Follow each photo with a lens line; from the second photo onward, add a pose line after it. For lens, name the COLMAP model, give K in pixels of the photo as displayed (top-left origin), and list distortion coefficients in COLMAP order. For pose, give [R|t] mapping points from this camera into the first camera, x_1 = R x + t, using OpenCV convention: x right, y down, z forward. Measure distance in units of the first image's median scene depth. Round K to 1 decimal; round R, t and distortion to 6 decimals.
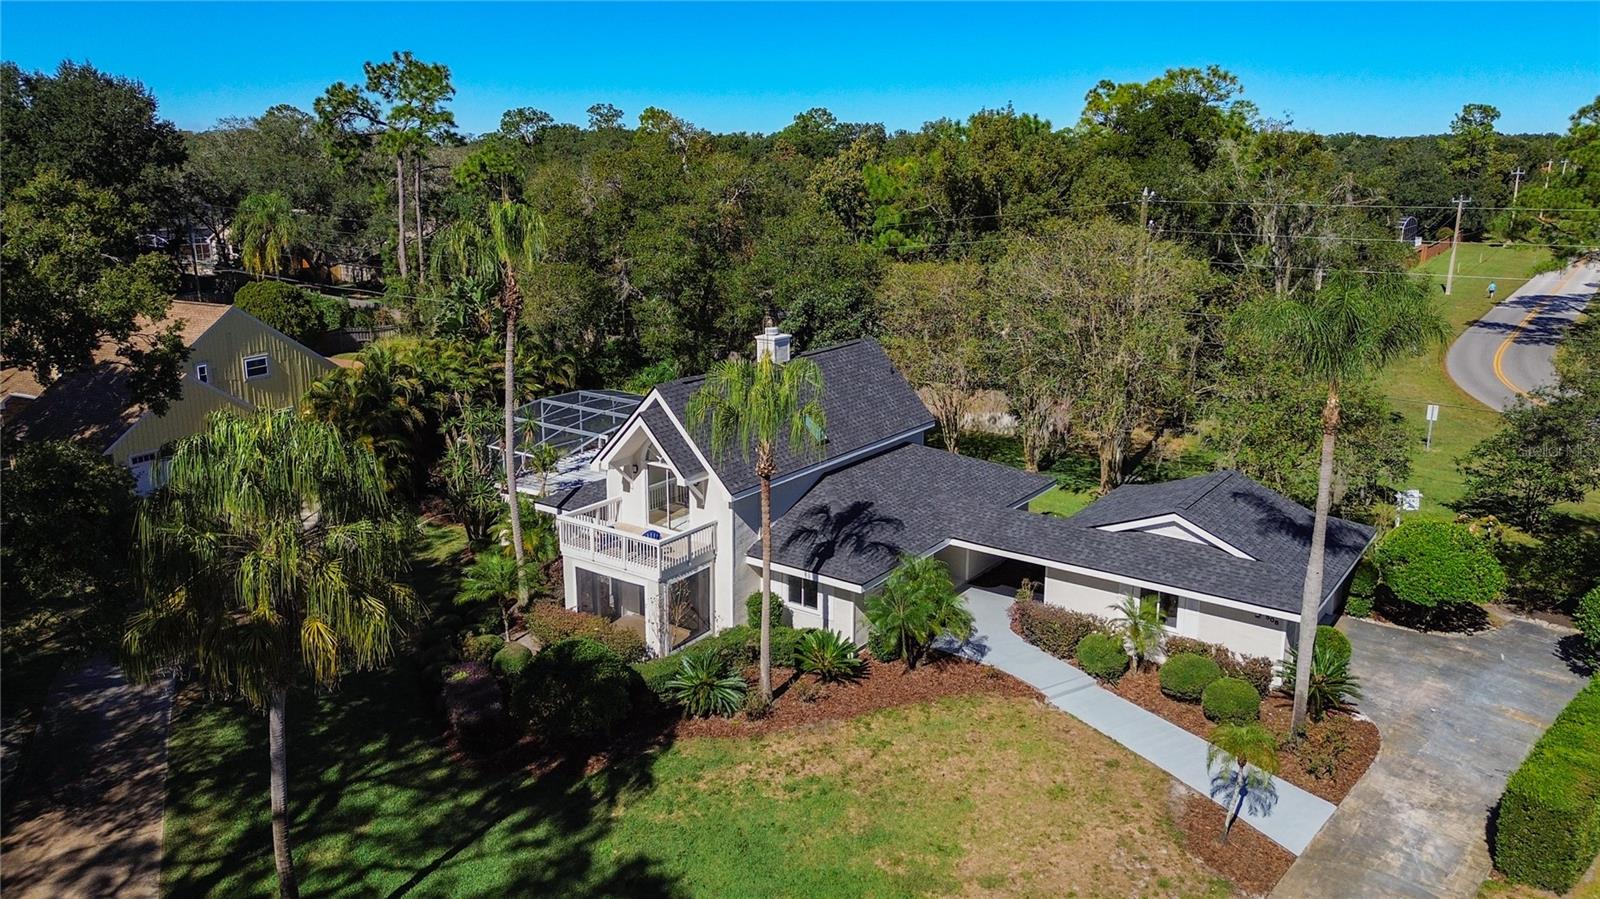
lens RADIAL K [[1149.5, 0, 804.6], [0, 1149.5, 393.2], [0, 0, 1]] dist [0.034301, -0.000570]
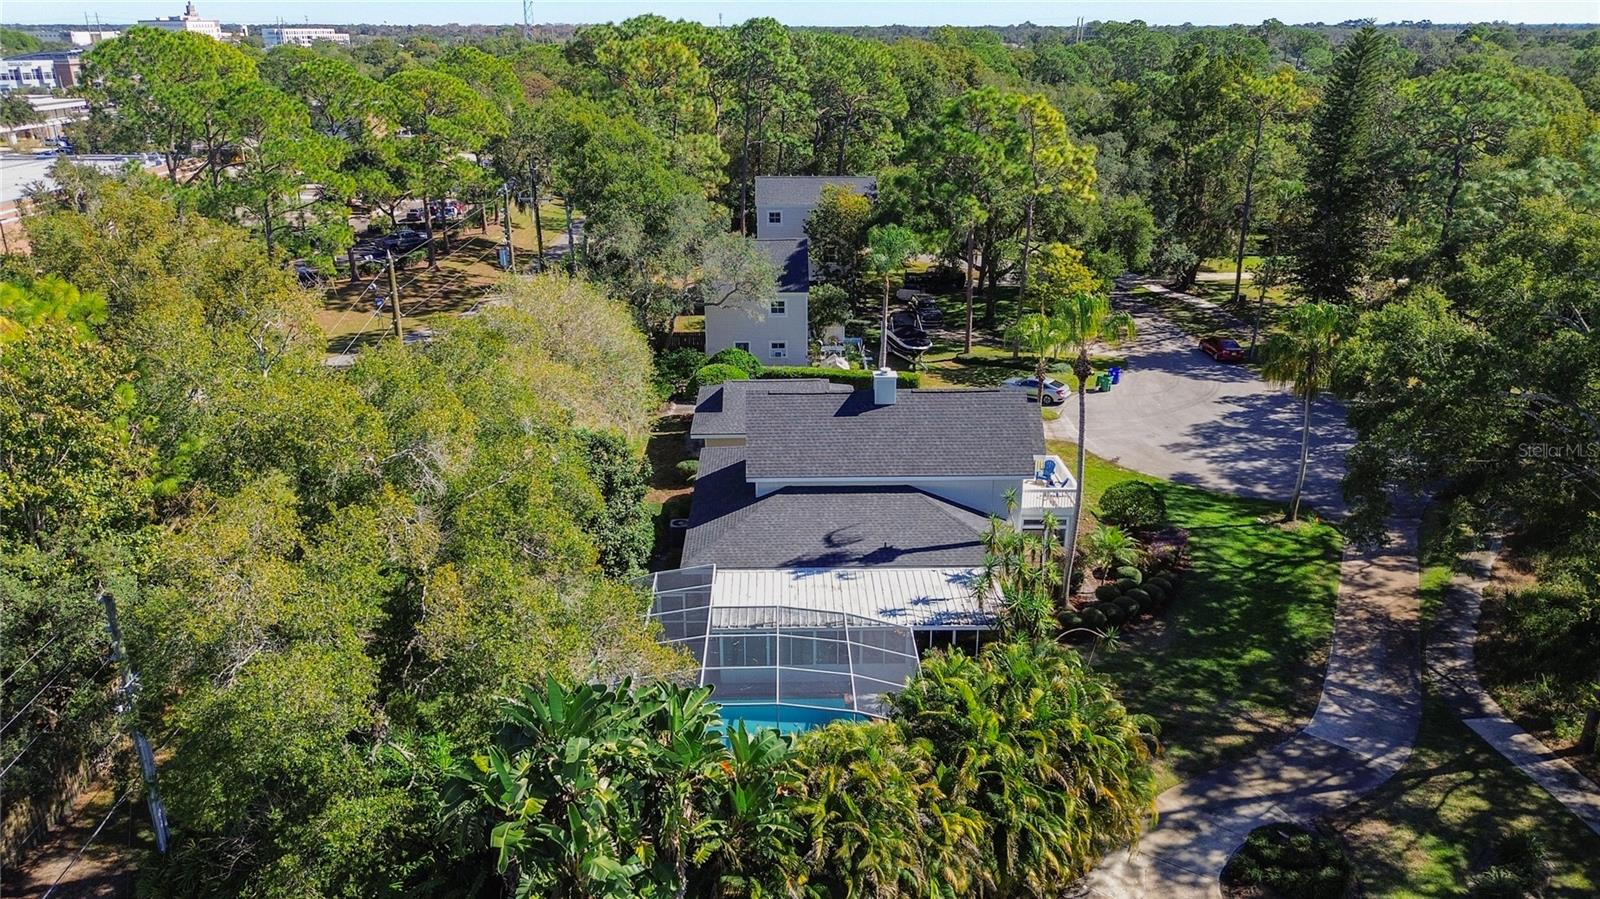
lens RADIAL K [[1158.9, 0, 803.1], [0, 1158.9, 420.7], [0, 0, 1]] dist [0.050394, -0.067509]
pose [[-0.603932, -0.257184, 0.754402, -1.120427], [0.159154, 0.888535, 0.430321, -0.672363], [-0.780984, 0.379950, -0.495683, 2.034931]]
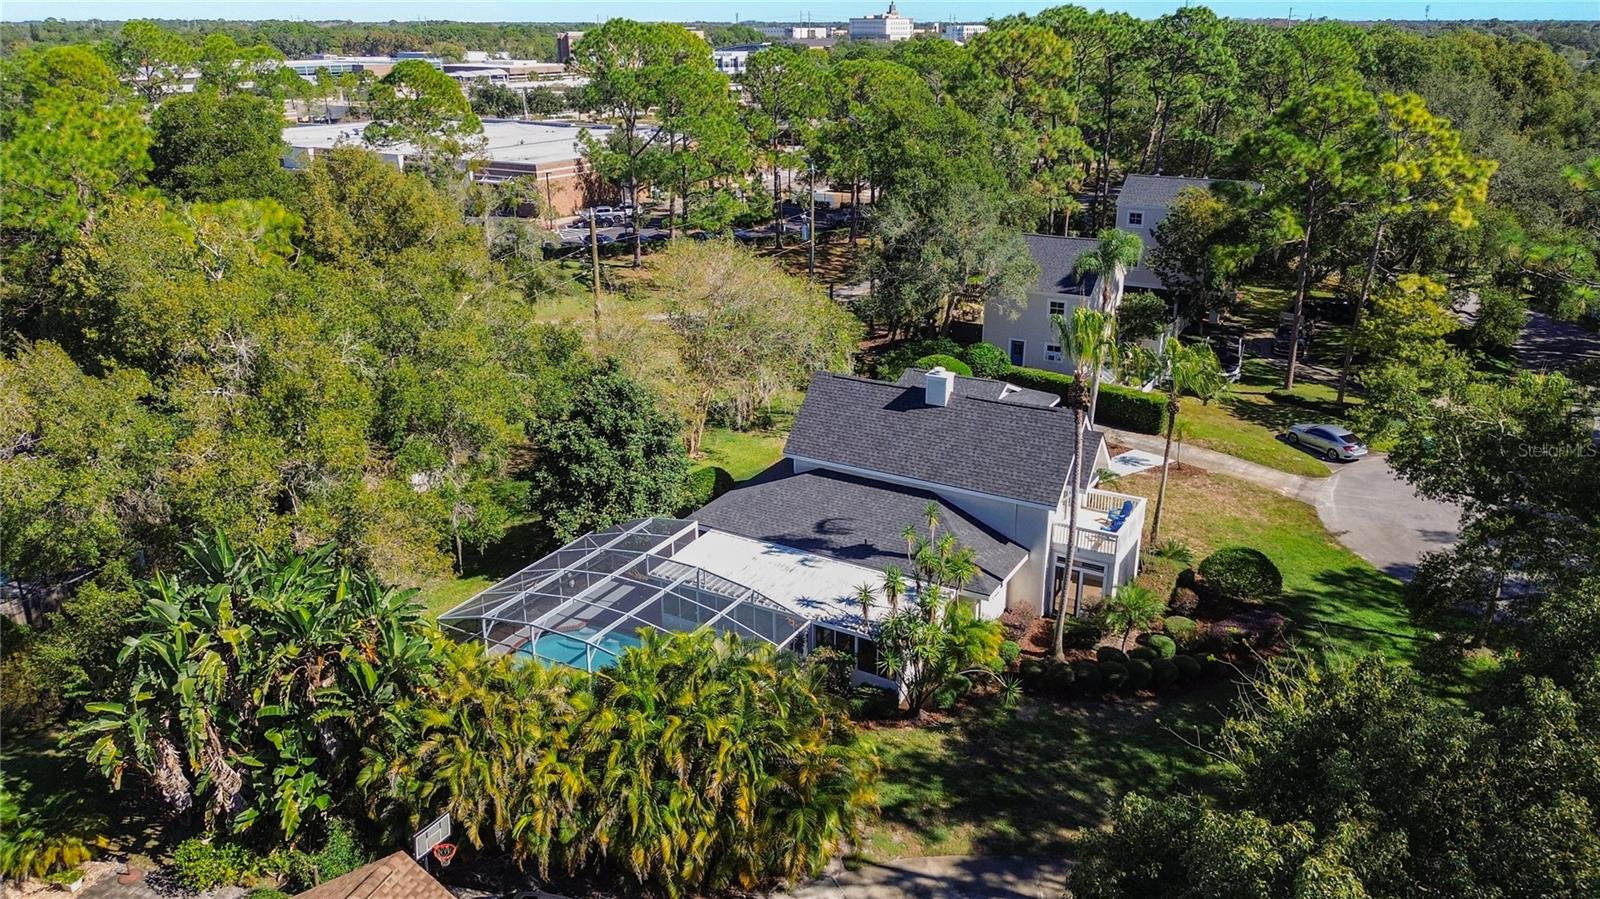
lens RADIAL K [[1158.9, 0, 803.1], [0, 1158.9, 420.7], [0, 0, 1]] dist [0.050394, -0.067509]
pose [[-0.105542, -0.322998, 0.940496, -1.391120], [0.200682, 0.919401, 0.338273, -0.528838], [-0.973955, 0.224443, -0.032216, 1.406234]]
